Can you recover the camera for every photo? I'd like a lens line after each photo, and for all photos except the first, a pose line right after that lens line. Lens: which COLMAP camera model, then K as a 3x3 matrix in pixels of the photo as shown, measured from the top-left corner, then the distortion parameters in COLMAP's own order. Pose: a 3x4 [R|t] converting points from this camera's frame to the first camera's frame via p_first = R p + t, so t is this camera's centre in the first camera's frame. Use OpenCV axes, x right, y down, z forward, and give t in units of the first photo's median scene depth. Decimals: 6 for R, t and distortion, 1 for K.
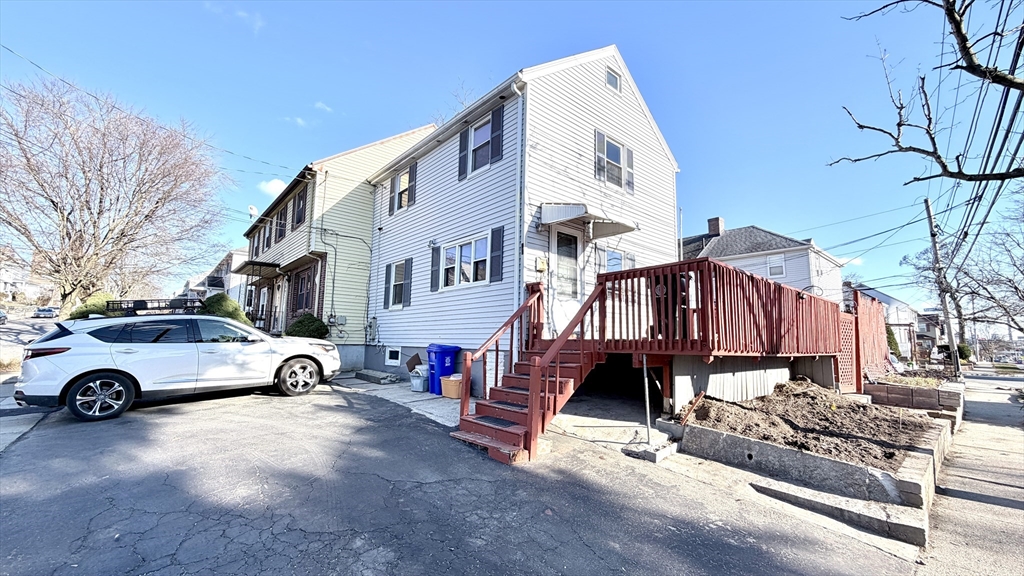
lens RADIAL K [[410.1, 0, 510.1], [0, 410.1, 289.7], [0, 0, 1]] dist [-0.000791, -0.000373]
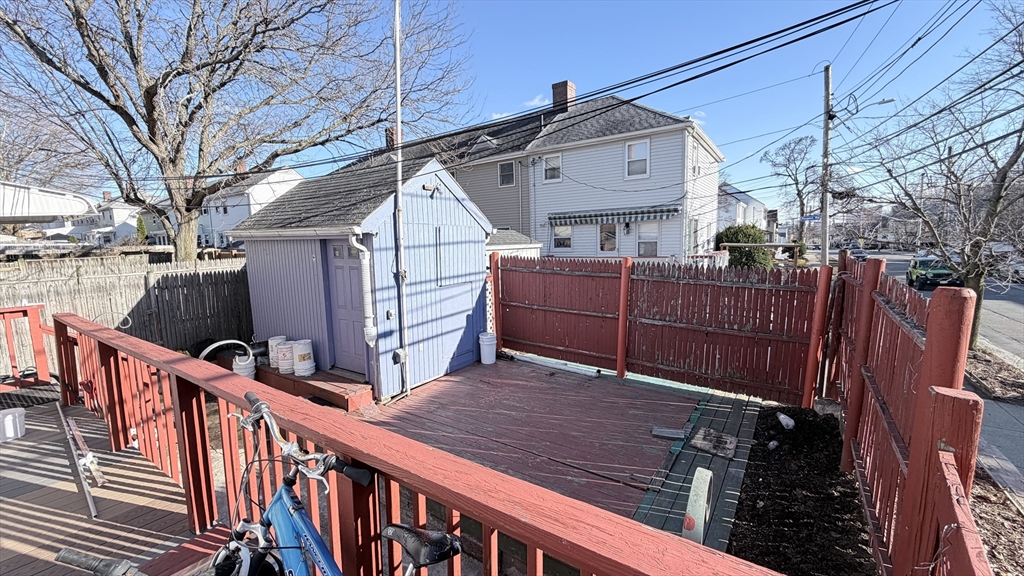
lens RADIAL K [[410.1, 0, 510.1], [0, 410.1, 292.3], [0, 0, 1]] dist [-0.000791, -0.000373]
pose [[0.966721, -0.073107, 0.245165, 0.795216], [0.009926, 0.968298, 0.249602, -0.053989], [-0.255641, -0.238862, 0.936799, 1.130047]]
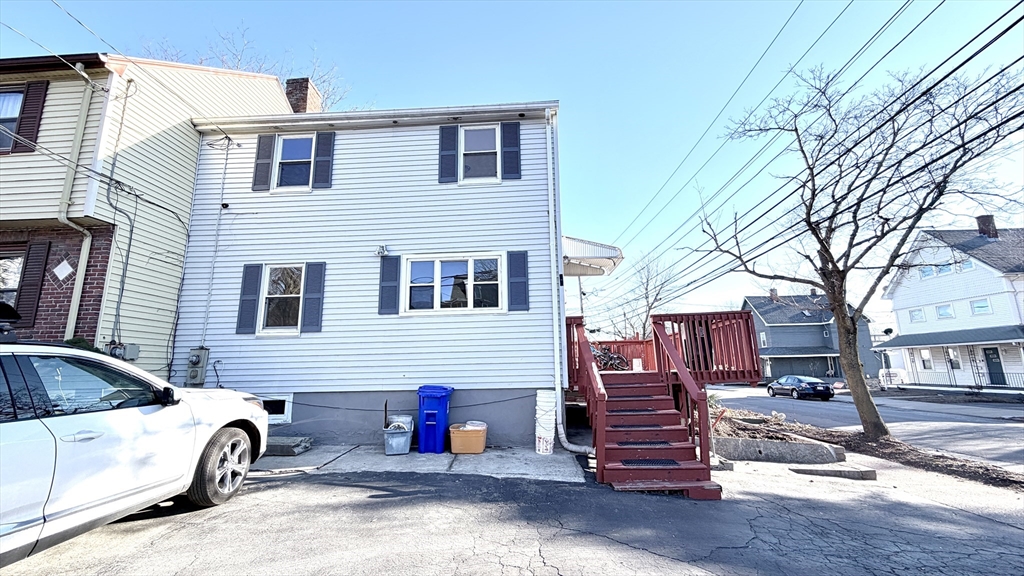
lens RADIAL K [[410.1, 0, 508.1], [0, 410.1, 291.8], [0, 0, 1]] dist [-0.000791, -0.000373]
pose [[0.695659, 0.103685, 0.710850, -0.668371], [-0.060436, 0.994468, -0.085908, 0.016445], [-0.715825, 0.016802, 0.698077, 0.377377]]
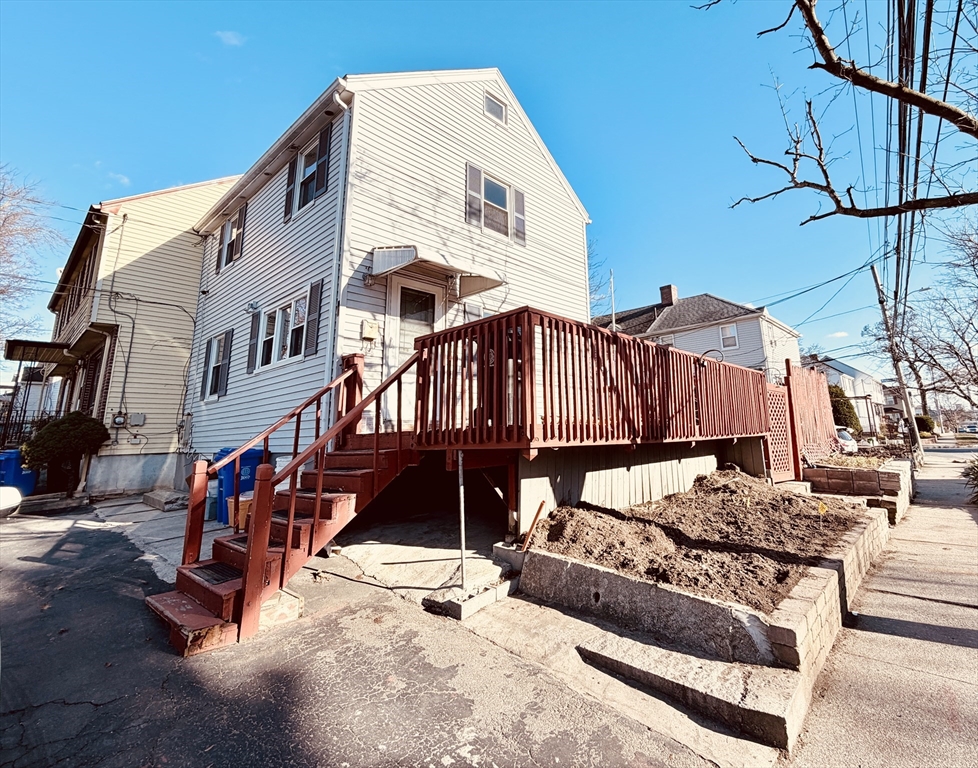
lens RADIAL K [[468.2, 0, 540.0], [0, 468.2, 330.3], [0, 0, 1]] dist [0.000537, -0.001068]
pose [[0.988871, -0.016526, 0.147855, 0.233659], [0.030058, 0.995509, -0.089764, 0.021139], [-0.145708, 0.093209, 0.984927, 0.127039]]
